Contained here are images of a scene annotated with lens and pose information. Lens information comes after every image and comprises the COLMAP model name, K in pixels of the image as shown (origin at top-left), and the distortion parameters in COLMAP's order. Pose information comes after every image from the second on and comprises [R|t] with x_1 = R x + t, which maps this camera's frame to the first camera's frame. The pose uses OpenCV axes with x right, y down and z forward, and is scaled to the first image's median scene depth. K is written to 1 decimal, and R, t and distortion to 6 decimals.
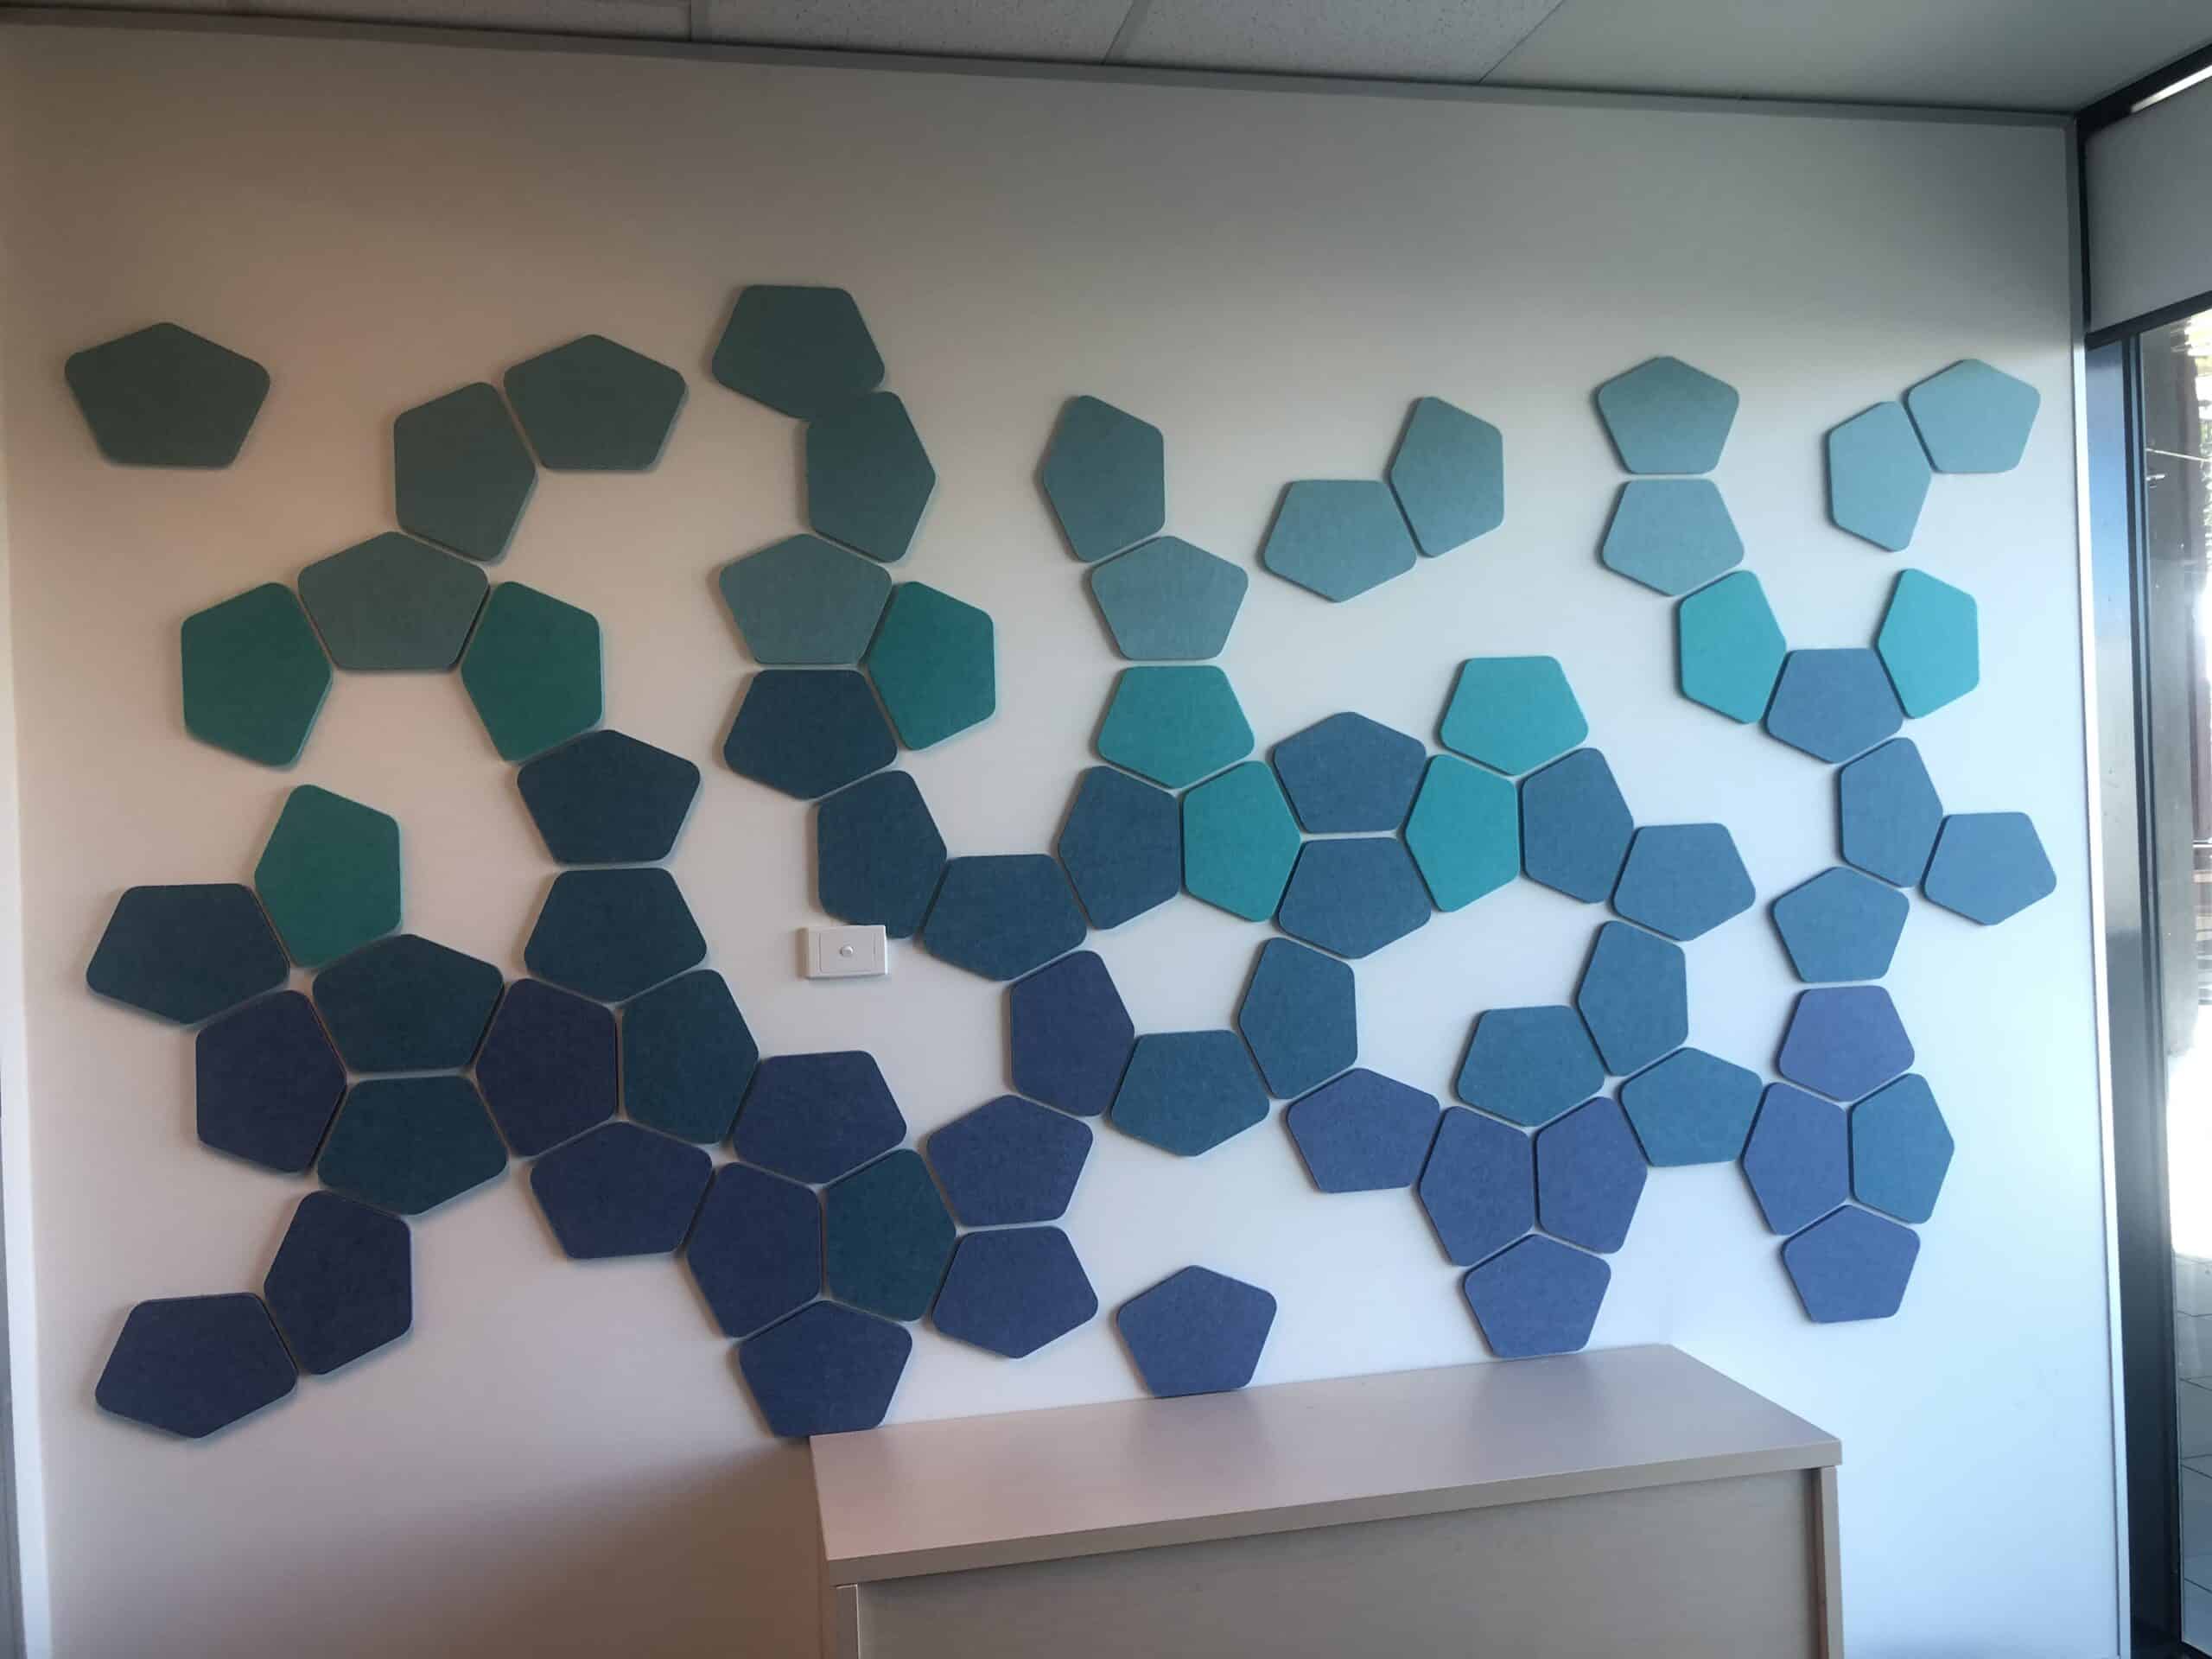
lens RADIAL K [[1810.0, 0, 1101.8], [0, 1810.0, 809.9], [0, 0, 1]] dist [-0.008600, -0.005080]
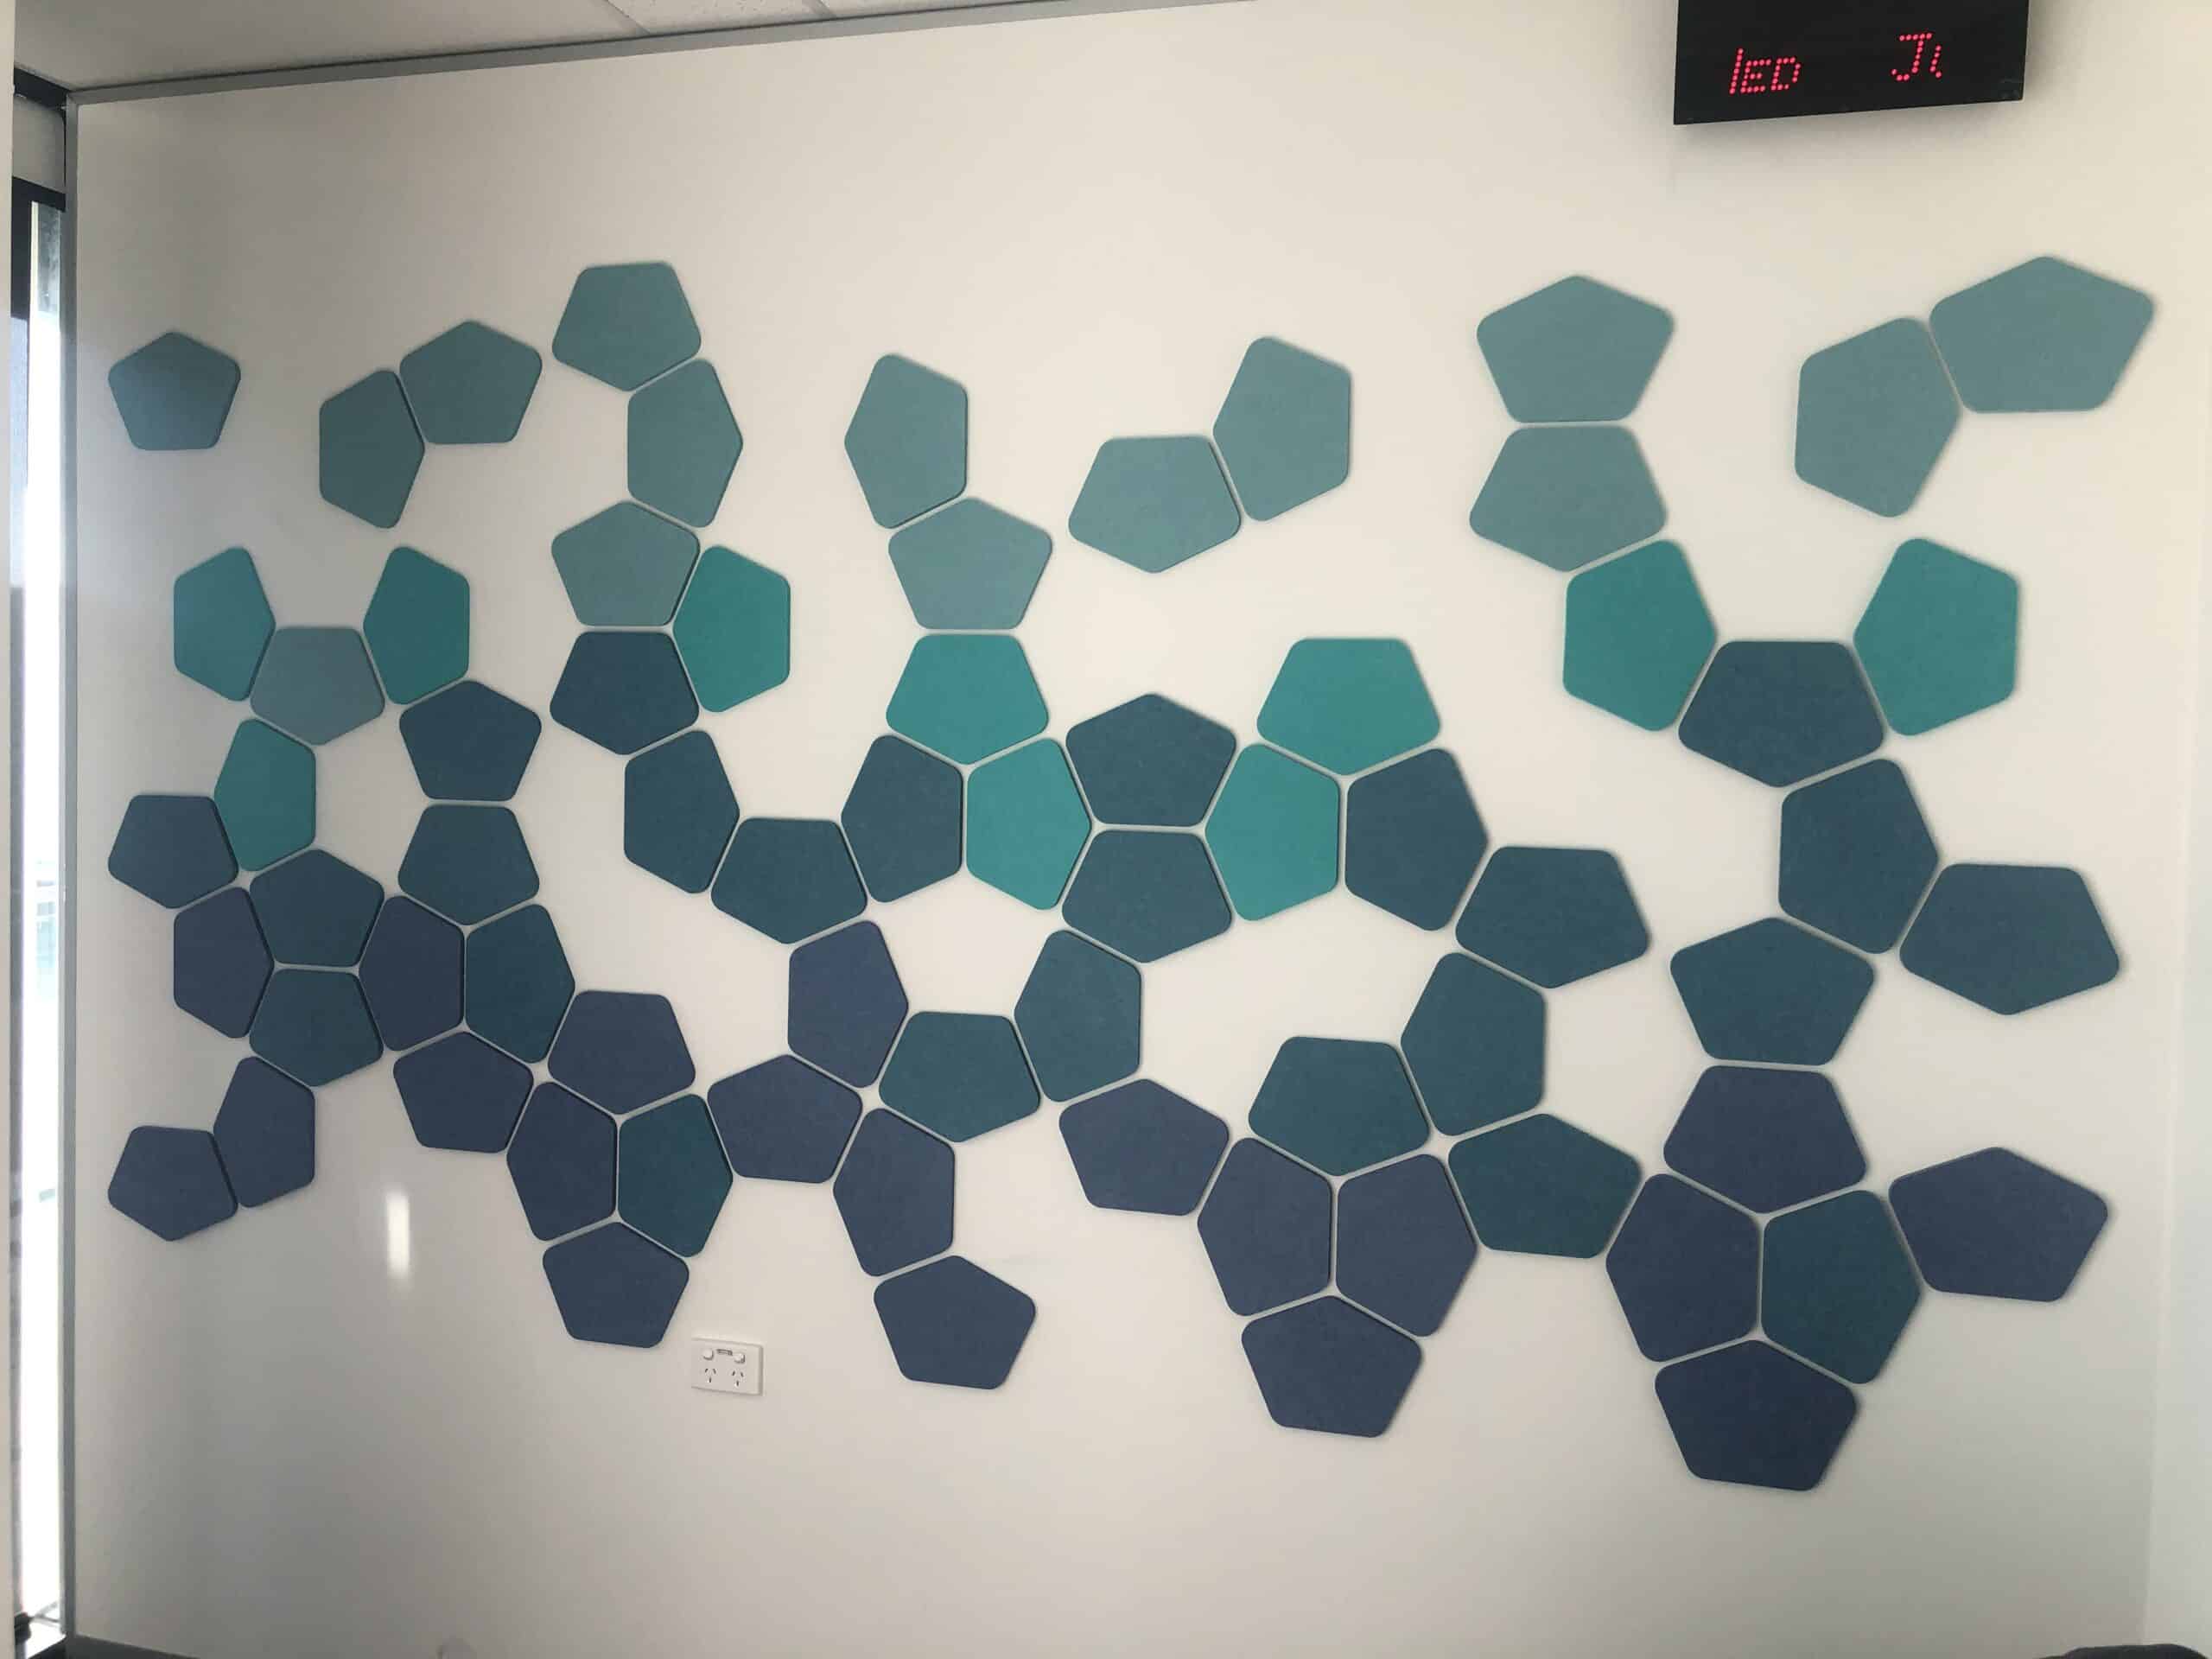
lens RADIAL K [[1810.0, 0, 1104.2], [0, 1810.0, 846.9], [0, 0, 1]] dist [-0.008600, -0.005080]
pose [[0.887590, 0.082247, -0.453232, 0.548565], [-0.063027, 0.996361, 0.057378, -0.028277], [0.456302, -0.022363, 0.889544, 0.178524]]
